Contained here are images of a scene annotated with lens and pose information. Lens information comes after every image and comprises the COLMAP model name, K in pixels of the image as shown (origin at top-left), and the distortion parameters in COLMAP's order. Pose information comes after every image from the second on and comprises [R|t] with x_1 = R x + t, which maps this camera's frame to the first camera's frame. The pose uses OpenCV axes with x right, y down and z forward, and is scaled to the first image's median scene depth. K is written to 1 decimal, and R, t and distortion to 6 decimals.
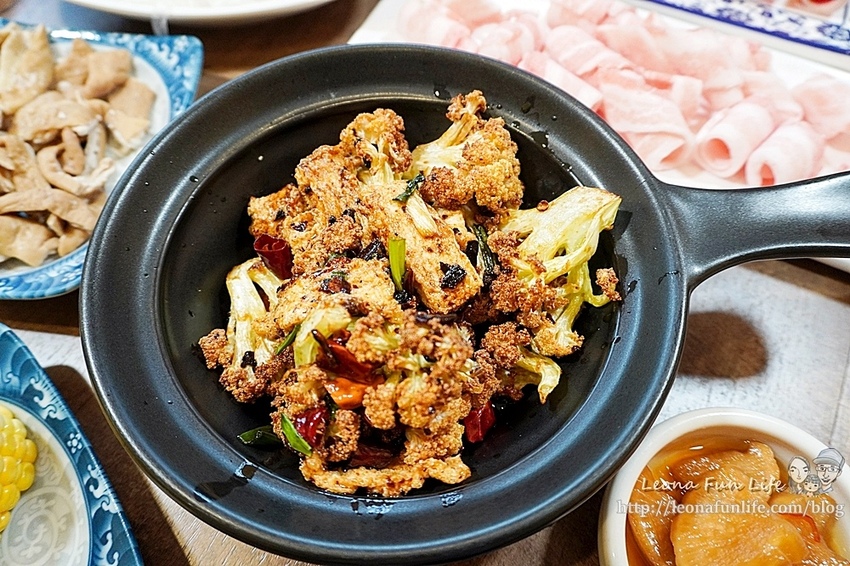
lens RADIAL K [[561.0, 0, 425.0], [0, 561.0, 283.0], [0, 0, 1]] dist [-0.011564, -0.002789]
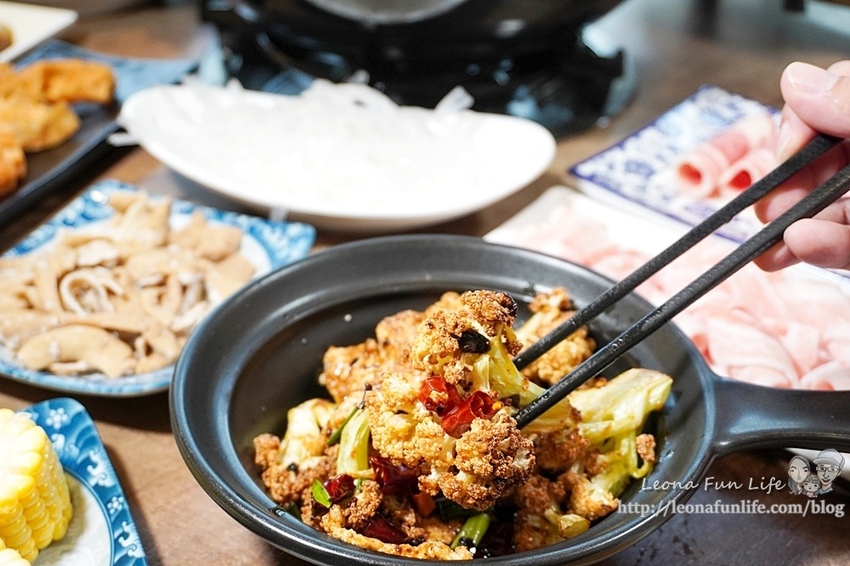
lens RADIAL K [[1128.7, 0, 425.0], [0, 1128.7, 283.0], [0, 0, 1]] dist [0.019638, 0.013356]
pose [[0.969963, 0.138558, -0.199933, 0.273217], [-0.218823, 0.855996, -0.468387, 0.716424], [0.106243, 0.498069, 0.860605, -0.876960]]
